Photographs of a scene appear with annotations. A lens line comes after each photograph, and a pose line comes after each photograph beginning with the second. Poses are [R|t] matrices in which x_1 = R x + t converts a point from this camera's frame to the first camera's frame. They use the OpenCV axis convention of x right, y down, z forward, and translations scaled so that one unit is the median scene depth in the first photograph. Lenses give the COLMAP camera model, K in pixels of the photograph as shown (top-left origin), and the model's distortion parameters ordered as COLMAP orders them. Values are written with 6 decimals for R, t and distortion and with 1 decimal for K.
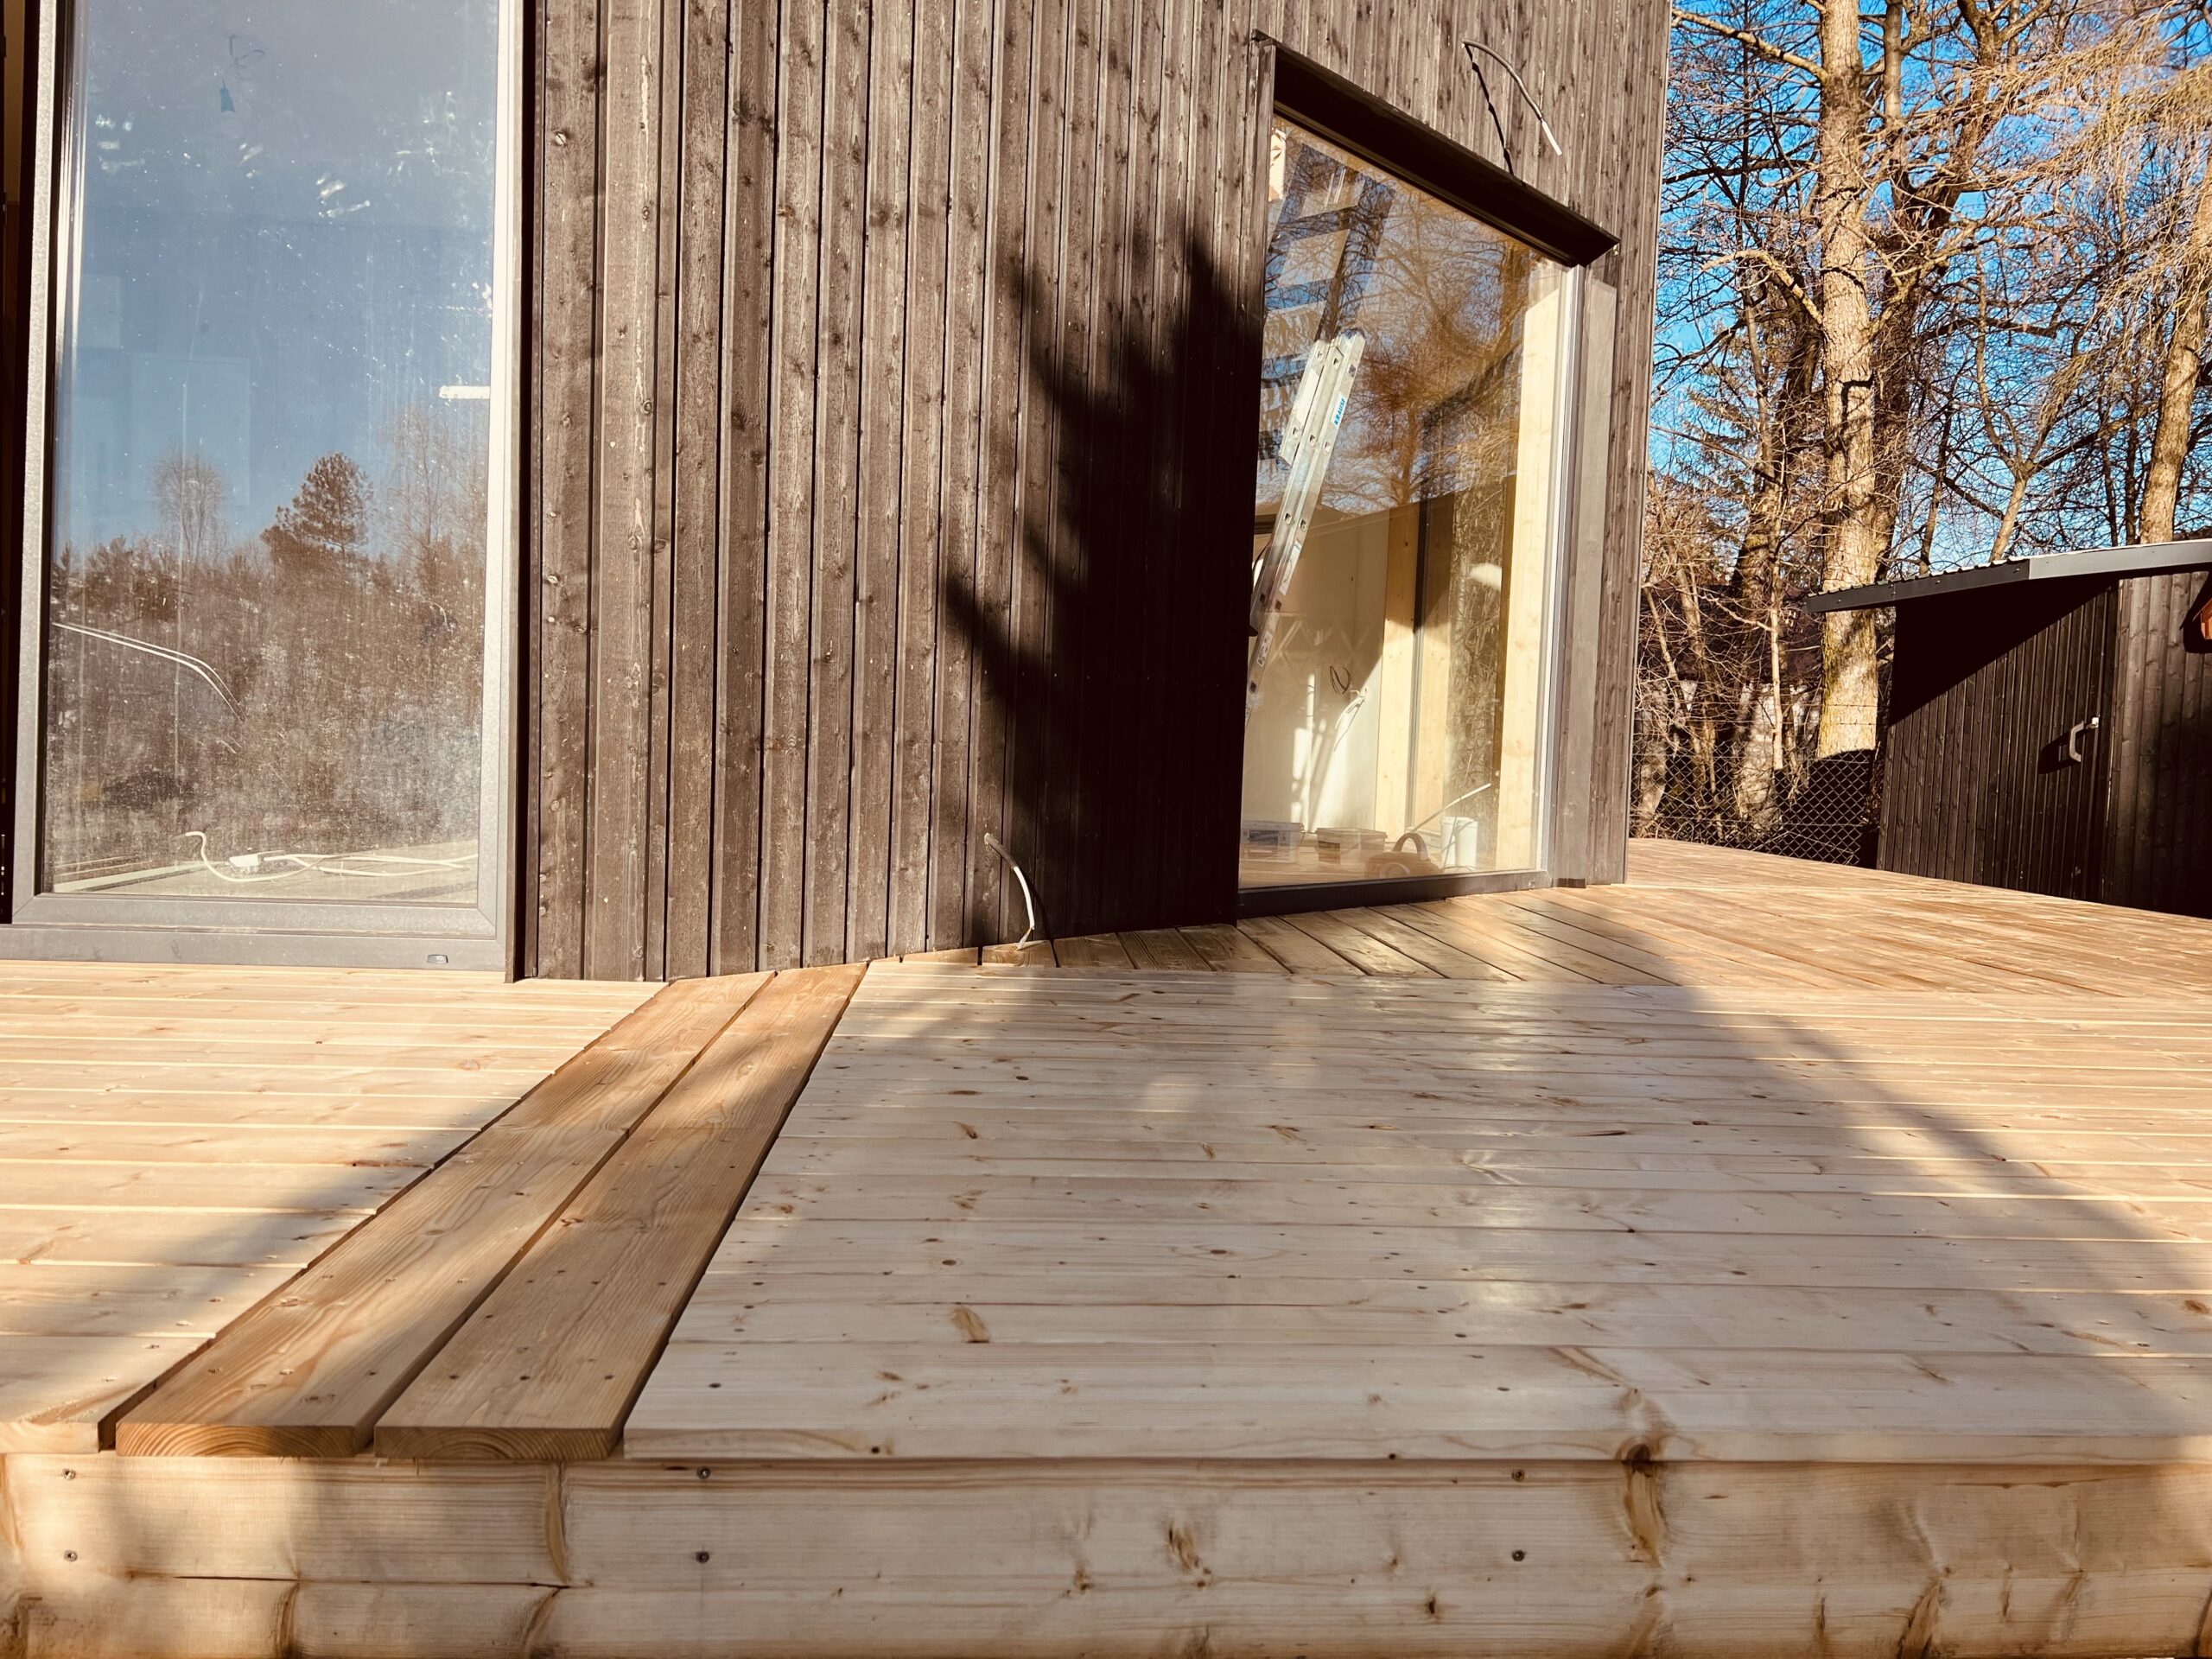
lens RADIAL K [[1680.5, 0, 1096.1], [0, 1680.5, 835.7], [0, 0, 1]] dist [0.046997, -0.054188]
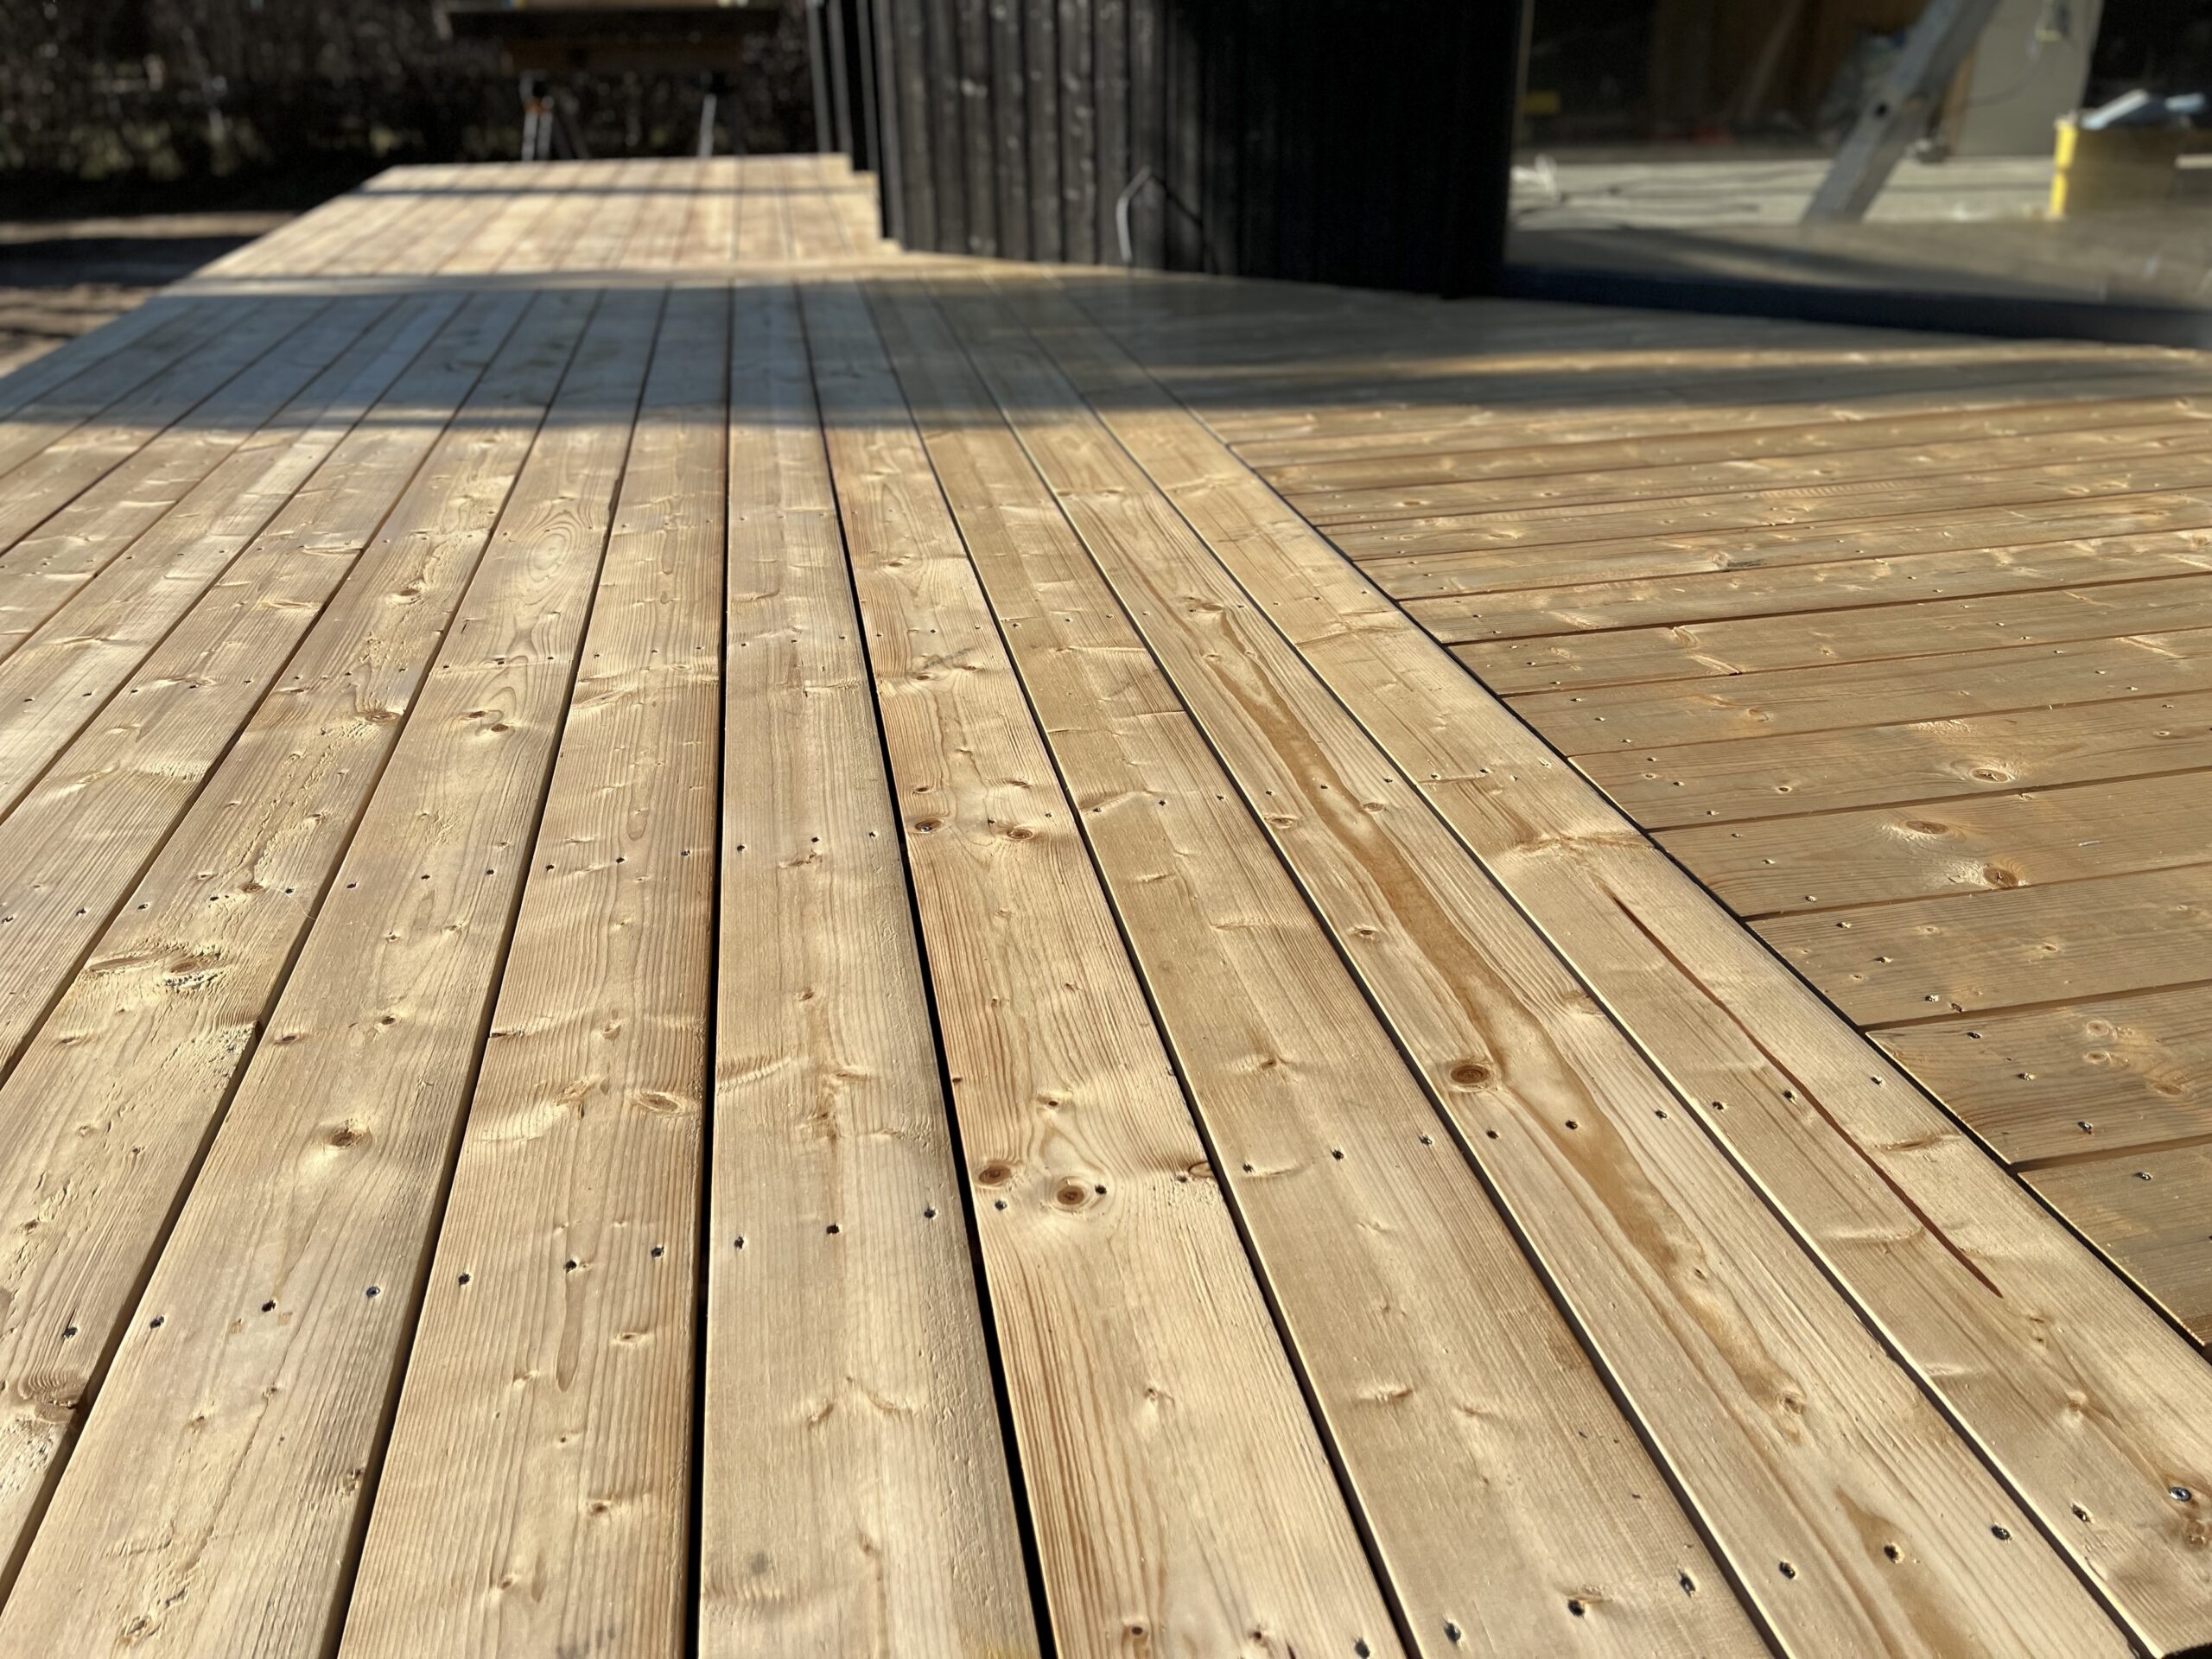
lens RADIAL K [[1680.5, 0, 1096.1], [0, 1680.5, 835.7], [0, 0, 1]] dist [0.046997, -0.054188]
pose [[0.122328, 0.416417, -0.900907, 1.186189], [-0.030465, 0.908872, 0.415962, -0.067986], [0.992022, -0.023437, 0.123867, 0.815923]]
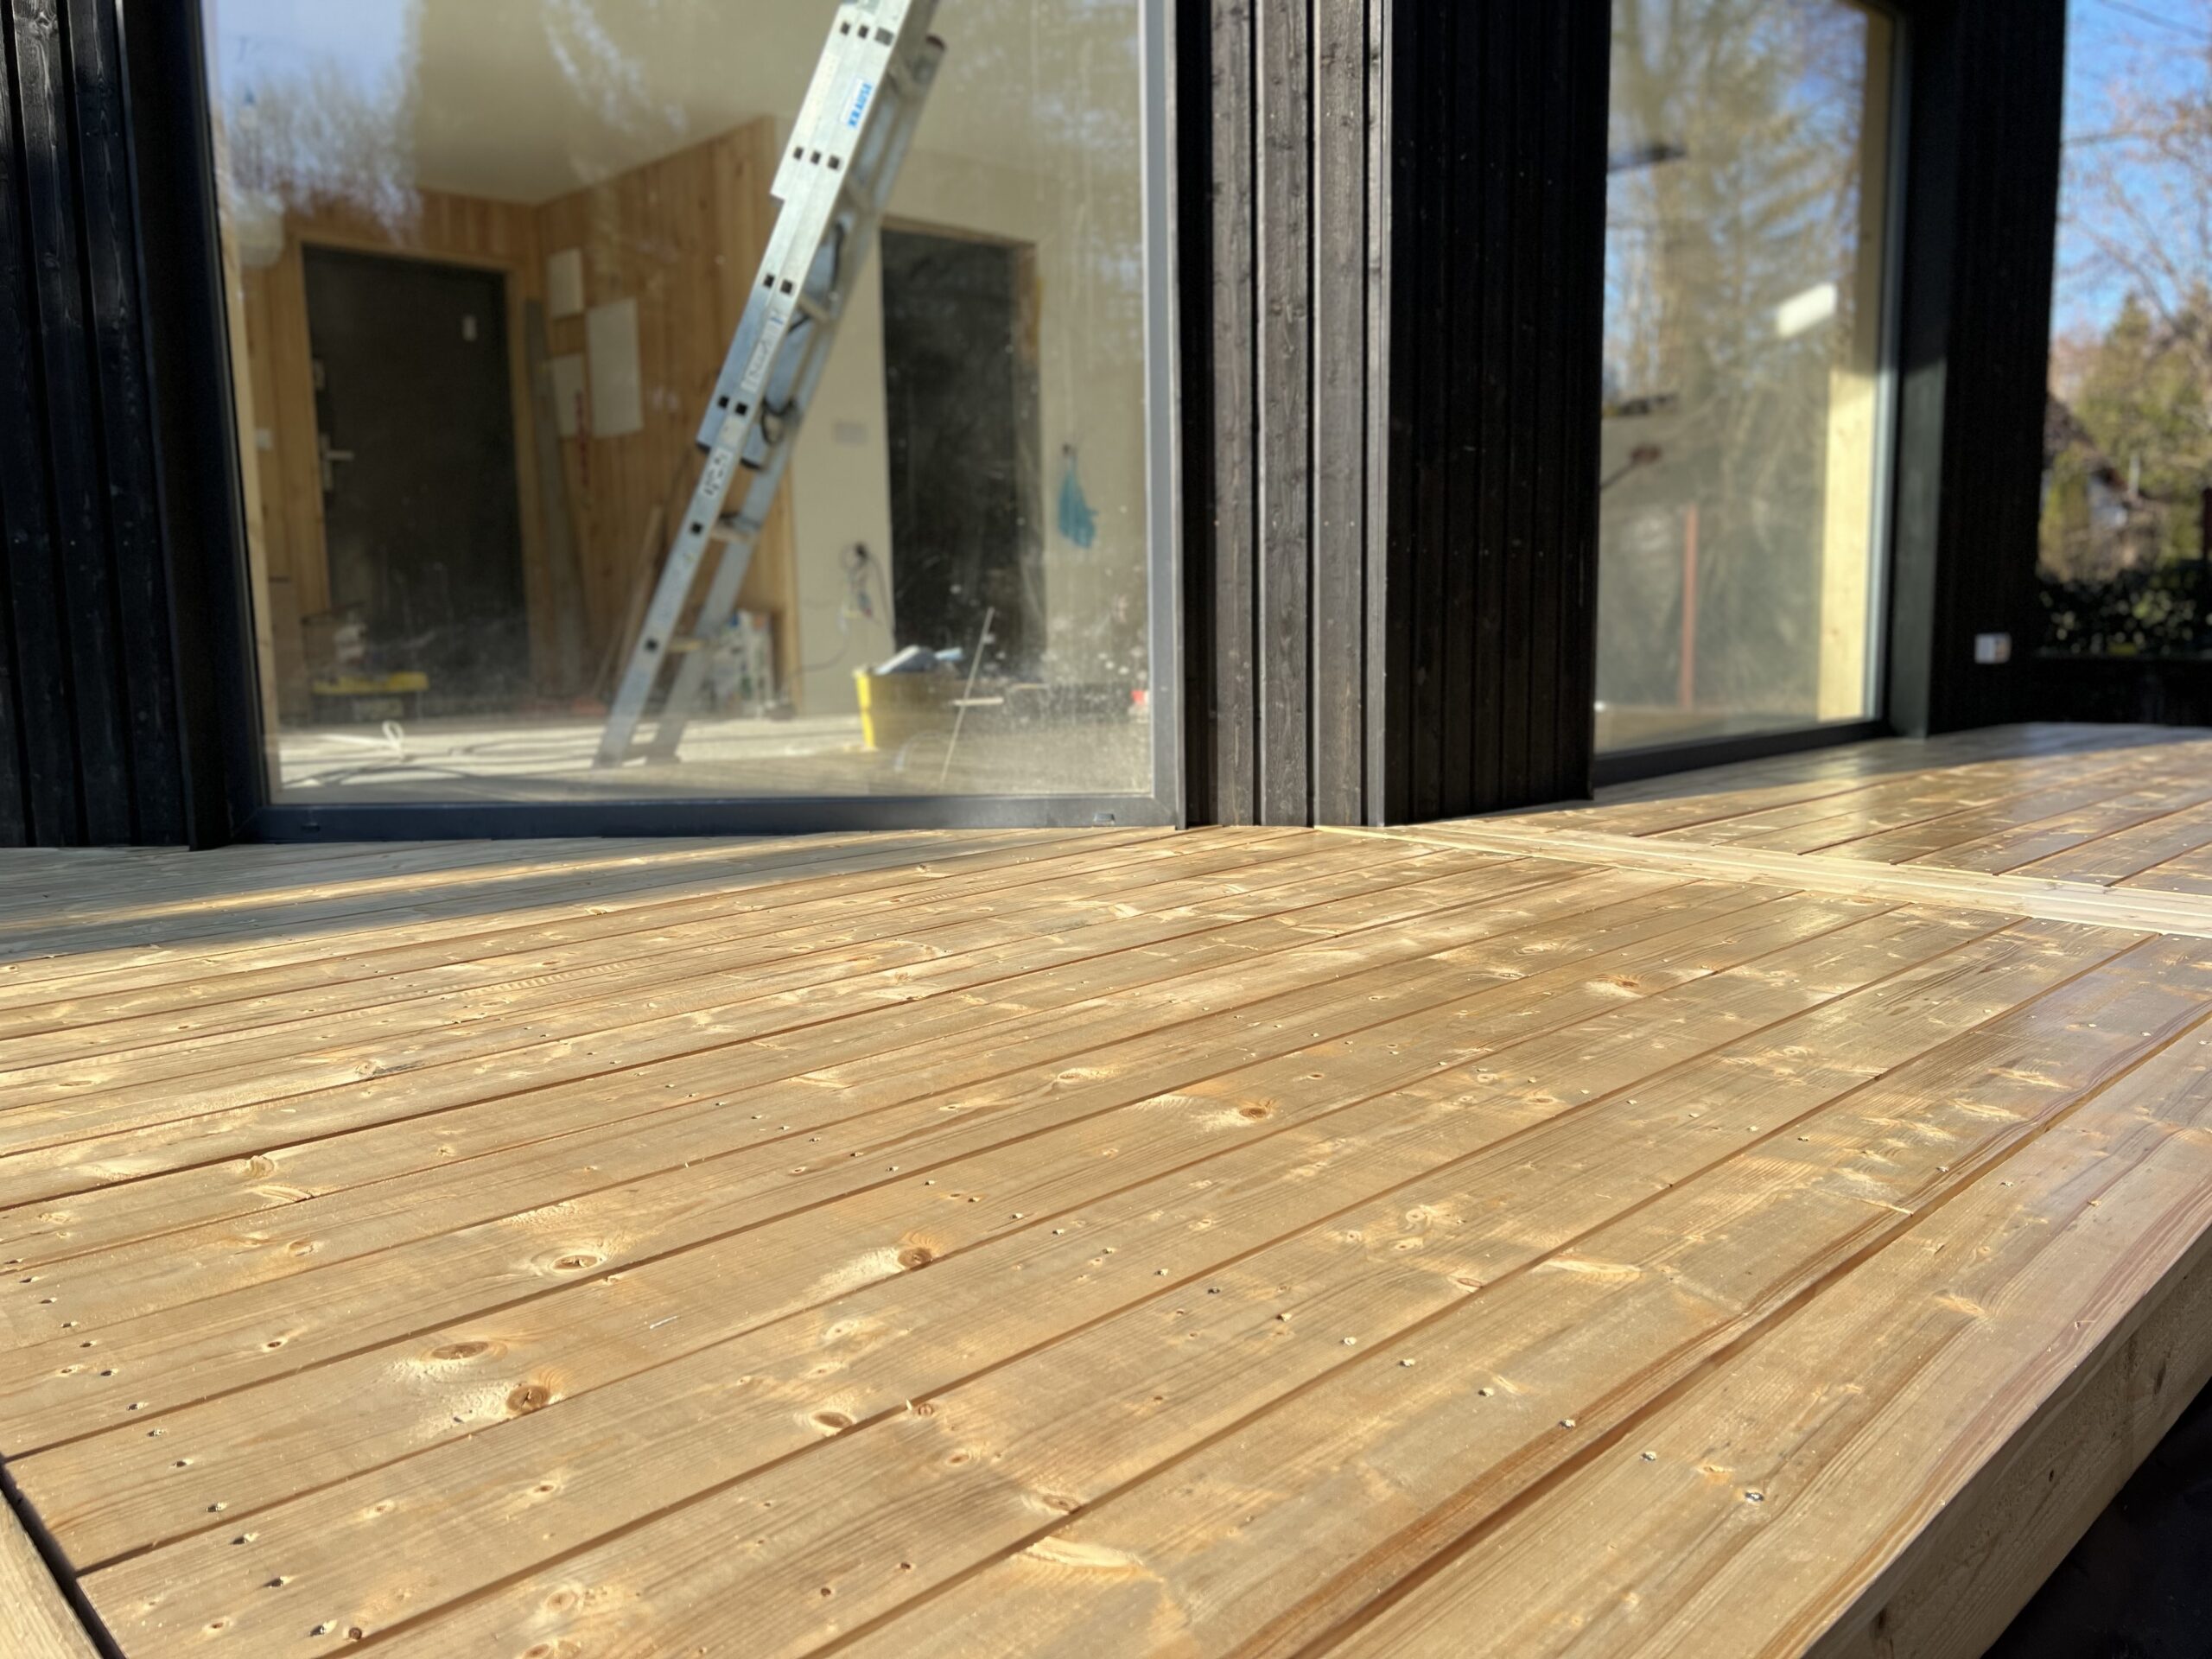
lens RADIAL K [[1673.6, 0, 1140.2], [0, 1673.6, 817.0], [0, 0, 1]] dist [0.070974, -0.103221]
pose [[0.652254, 0.054941, -0.756007, 1.139766], [-0.003115, 0.997556, 0.069808, -0.020631], [0.757994, -0.043177, 0.650831, 0.967699]]
